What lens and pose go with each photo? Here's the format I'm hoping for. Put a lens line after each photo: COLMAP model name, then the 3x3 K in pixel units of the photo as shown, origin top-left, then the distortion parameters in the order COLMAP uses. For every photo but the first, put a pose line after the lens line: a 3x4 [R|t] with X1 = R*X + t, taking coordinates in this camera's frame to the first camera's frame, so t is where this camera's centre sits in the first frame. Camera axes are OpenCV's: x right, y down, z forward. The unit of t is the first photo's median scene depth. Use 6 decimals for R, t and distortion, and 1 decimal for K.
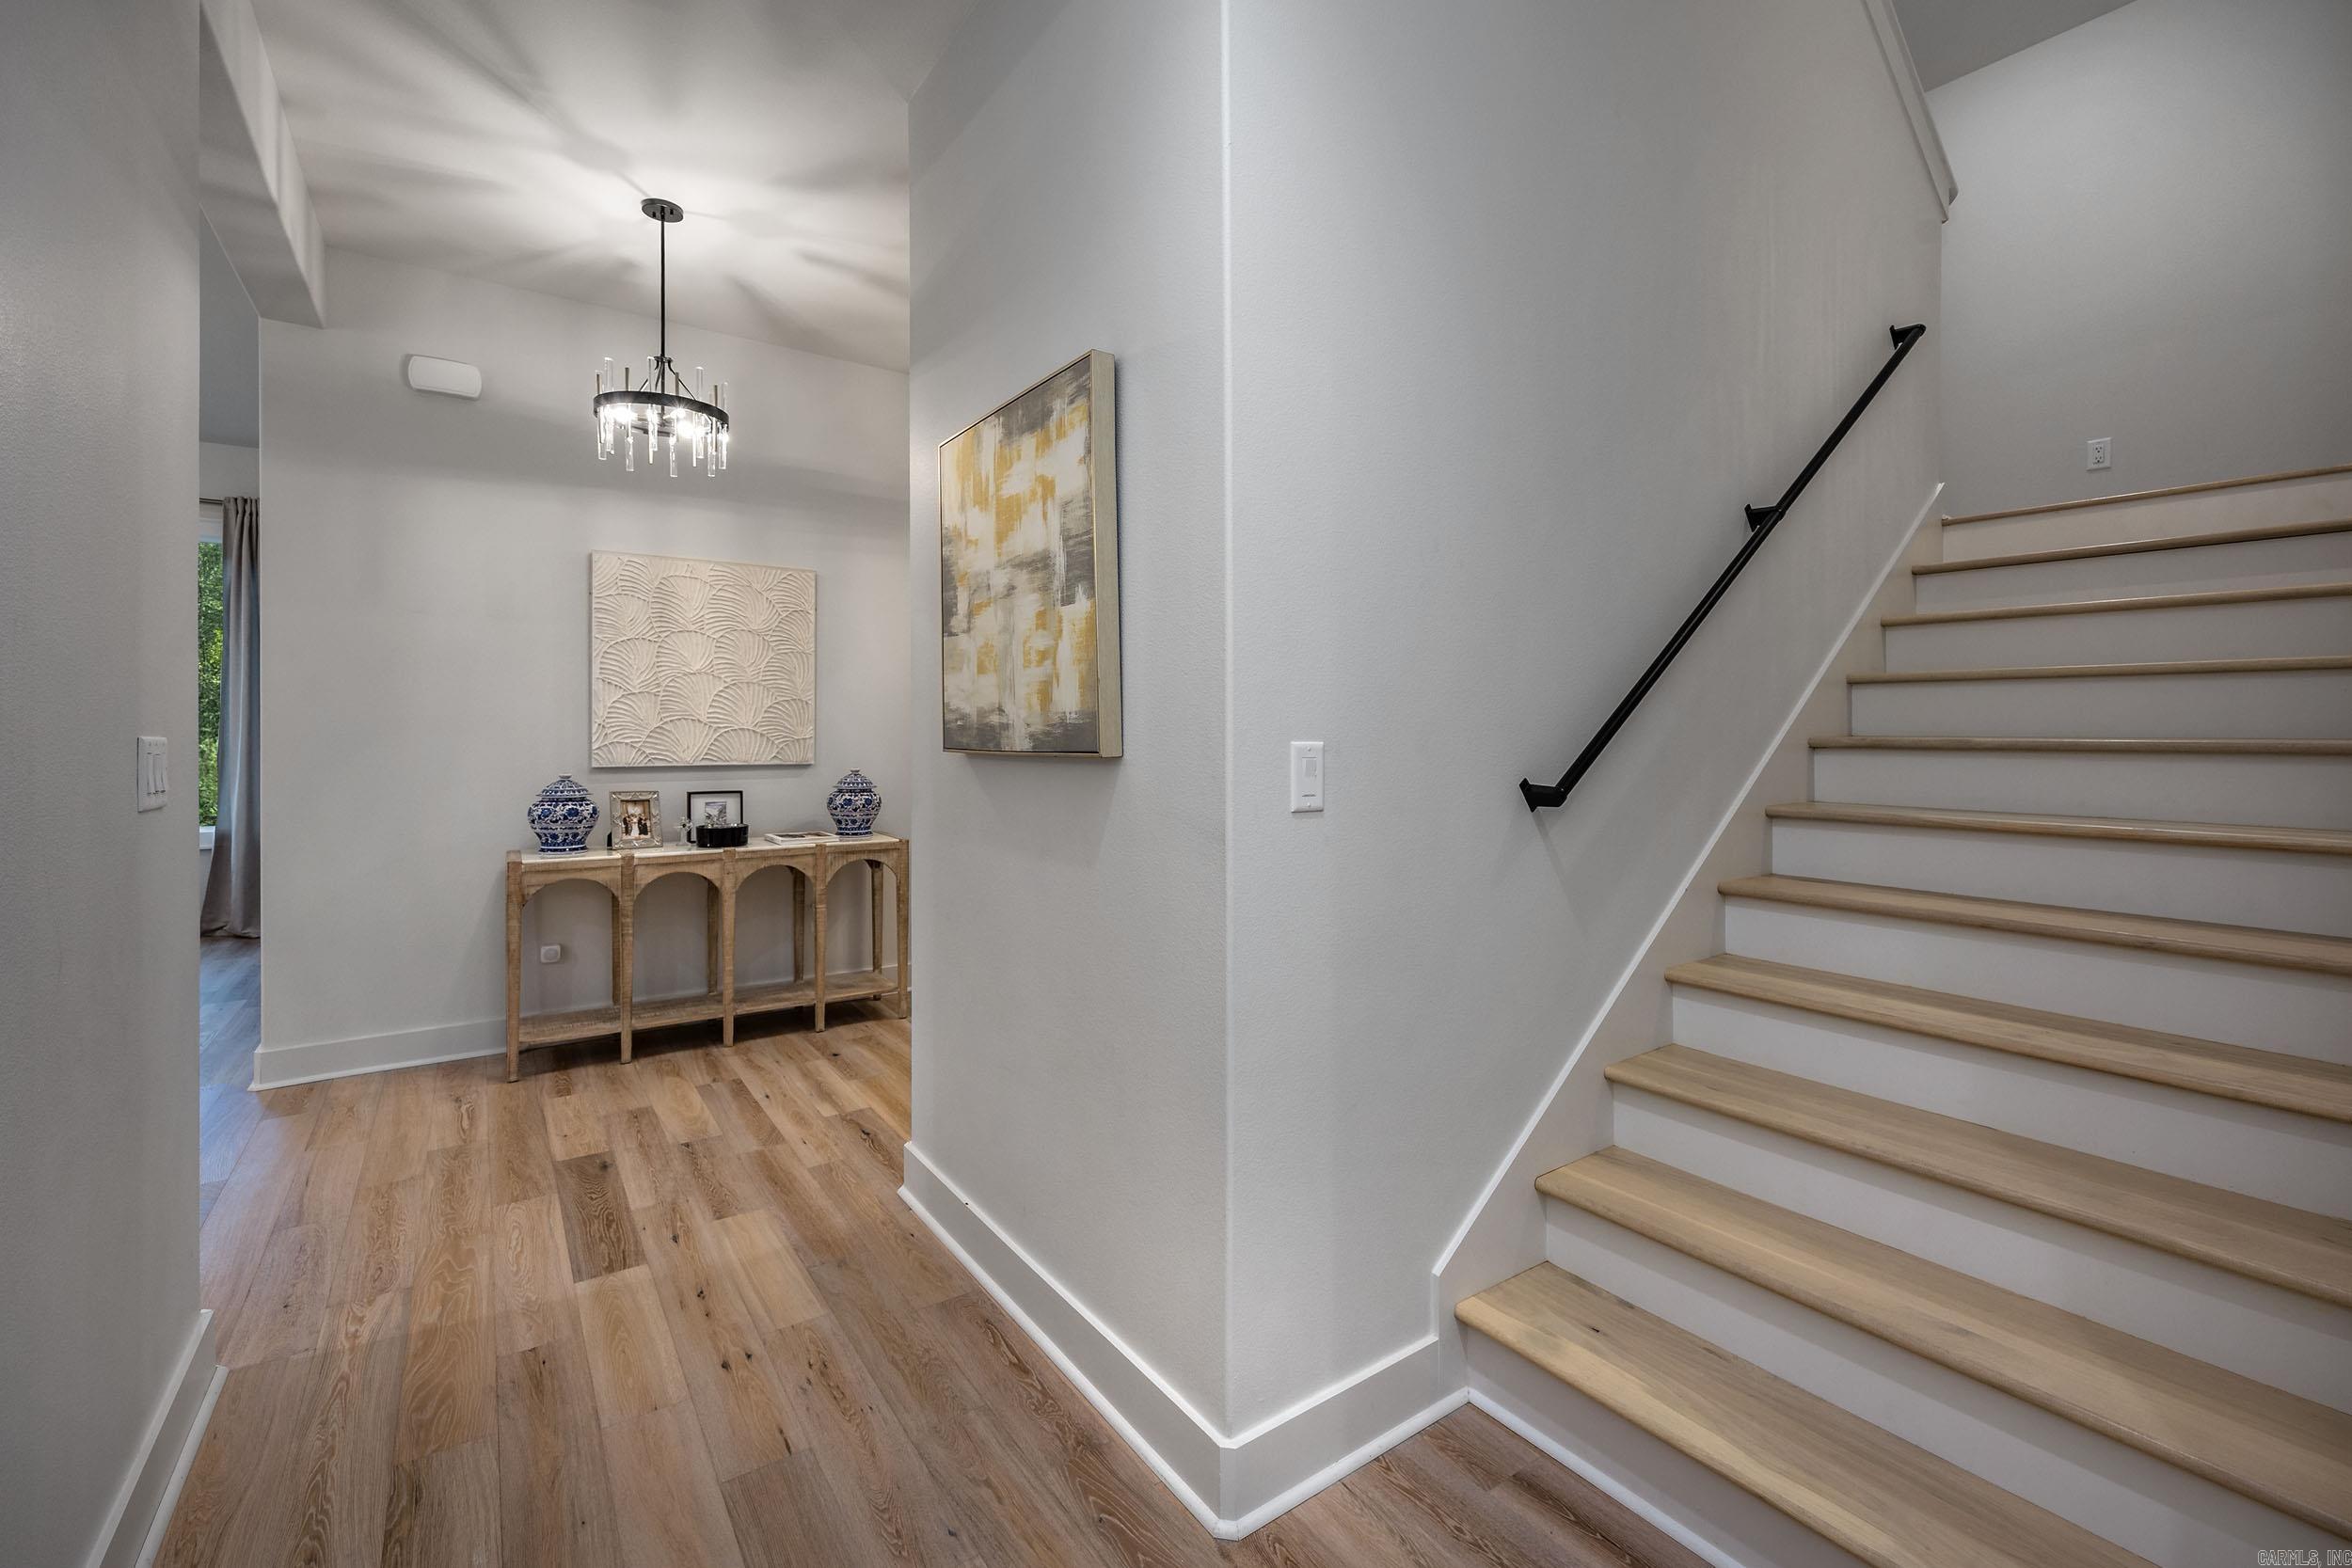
lens RADIAL K [[970.3, 0, 1173.0], [0, 970.3, 767.8], [0, 0, 1]] dist [-0.000414, -0.000052]
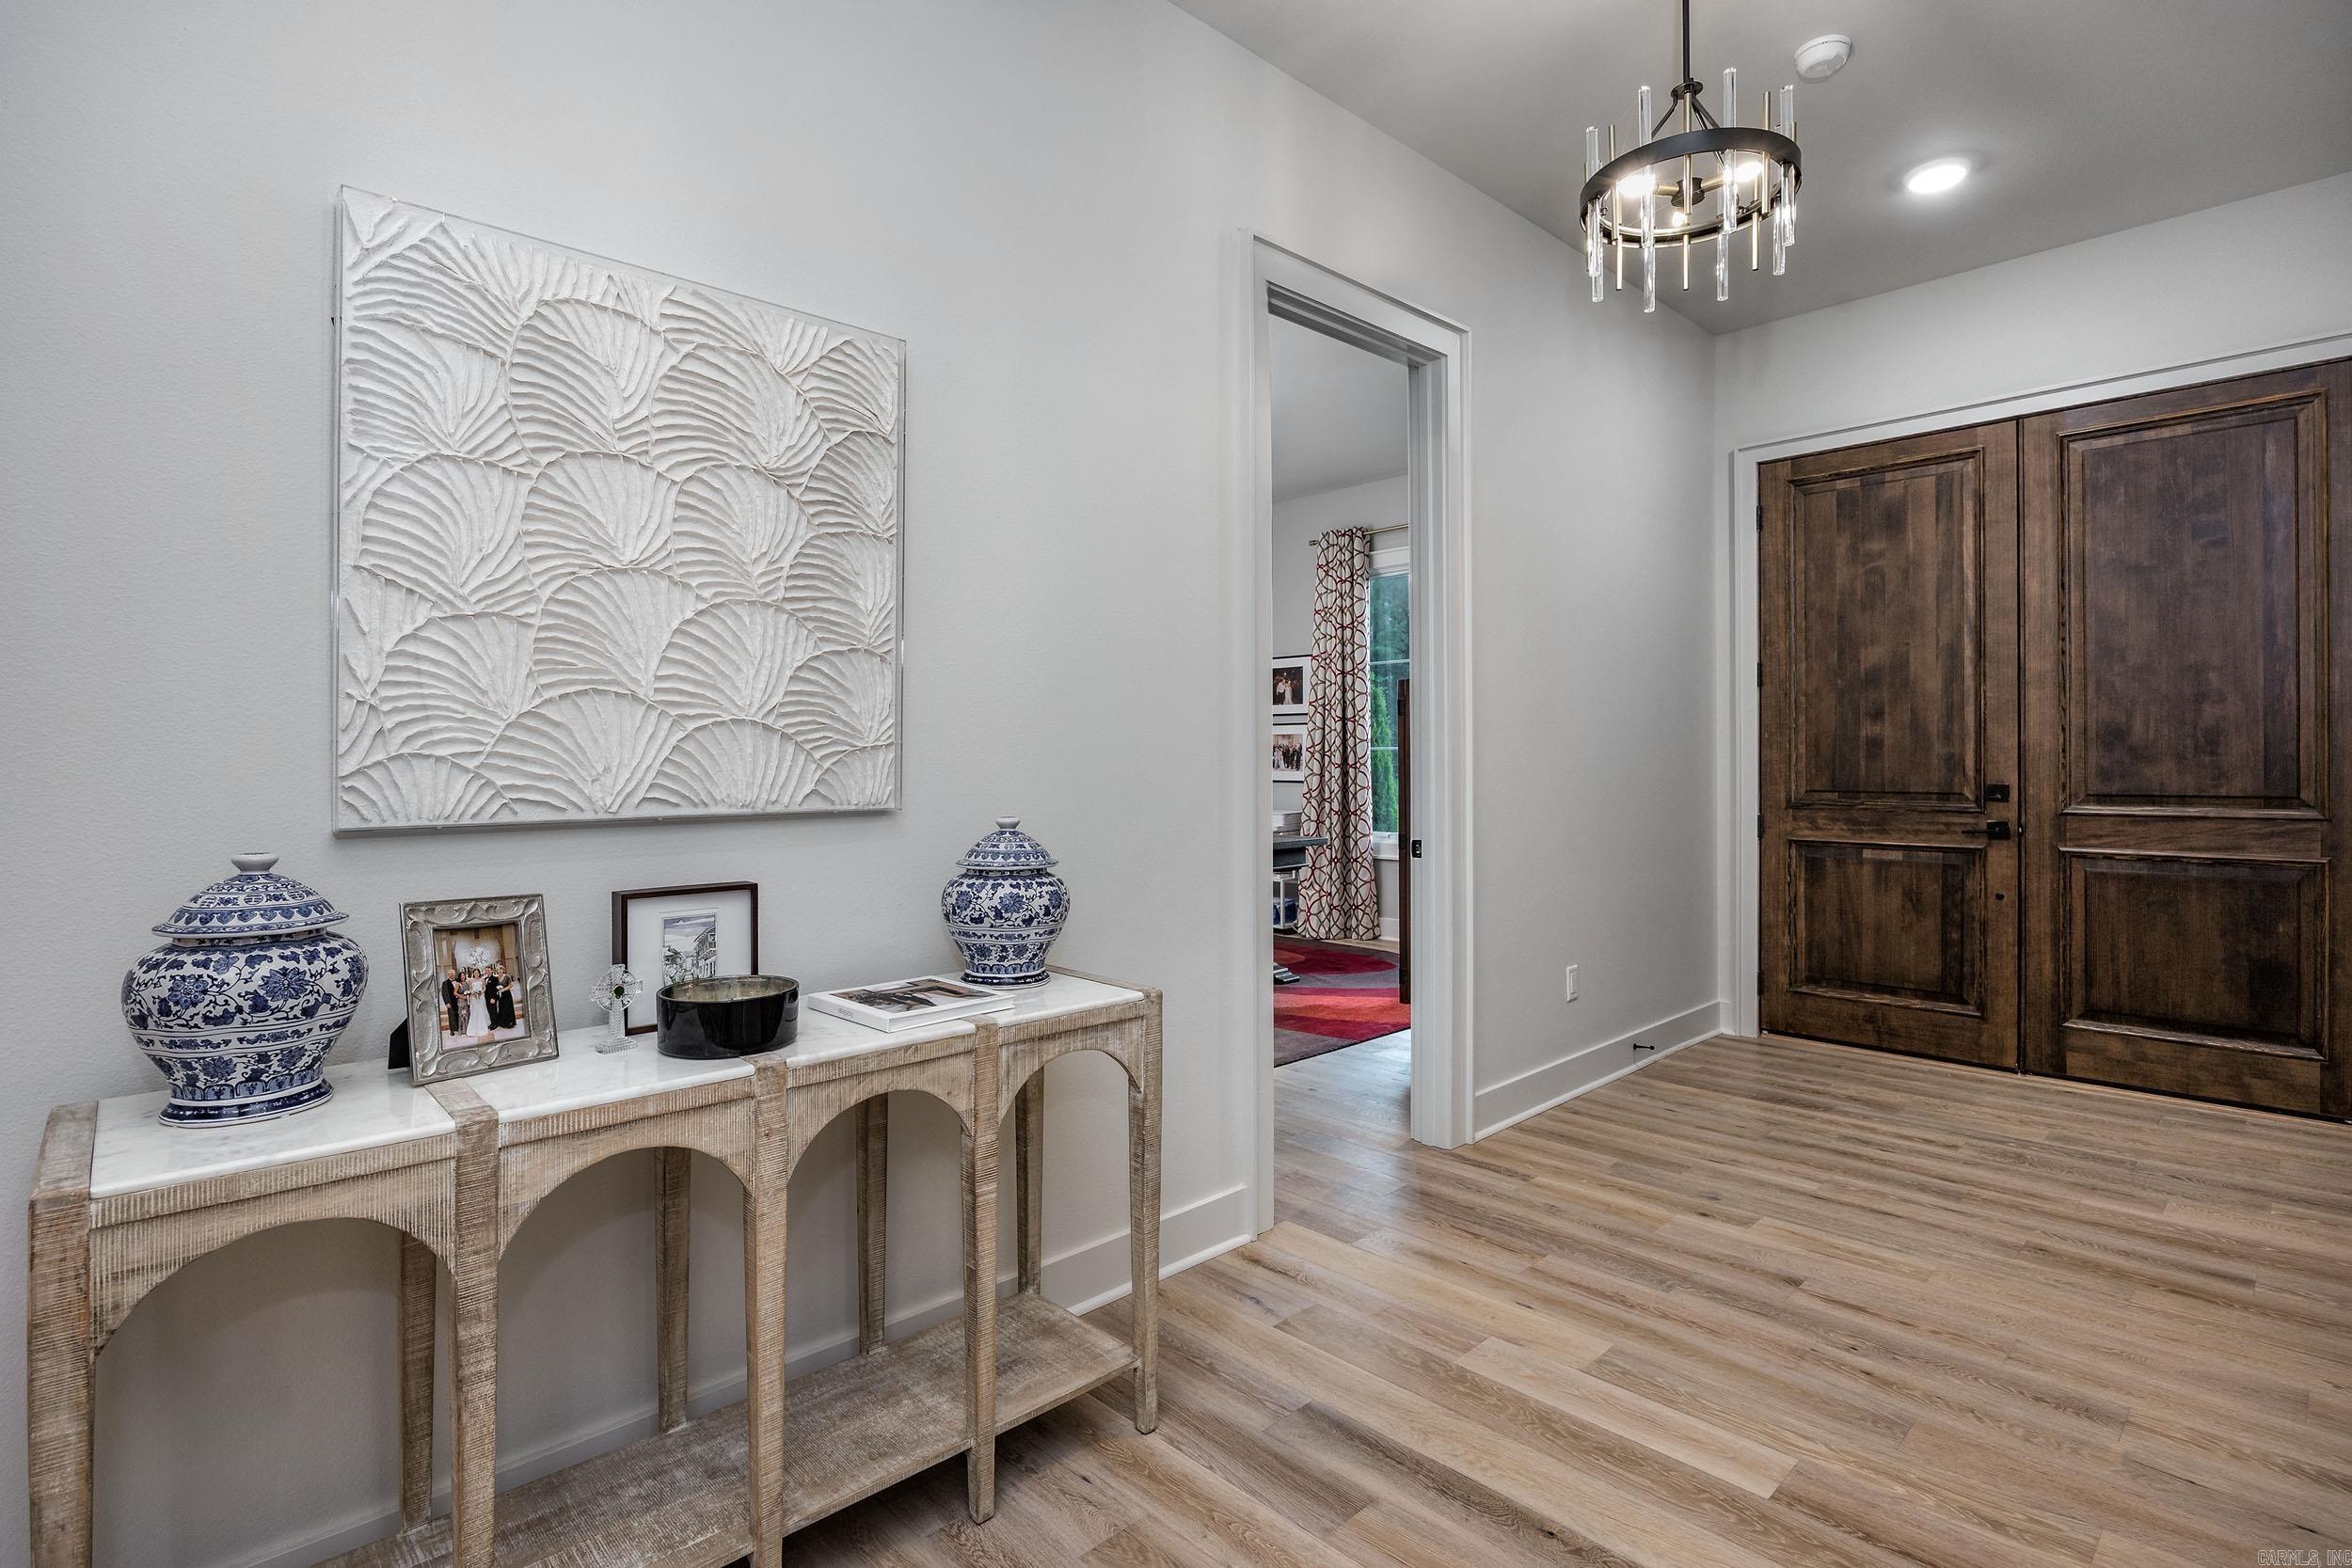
lens RADIAL K [[1163.4, 0, 1177.1], [0, 1163.4, 770.4], [0, 0, 1]] dist [-0.012085, -0.000451]
pose [[0.990662, -0.008514, 0.136072, -0.368616], [0.011970, 0.999626, -0.024605, -0.007464], [-0.135812, 0.026004, 0.990393, 0.569485]]
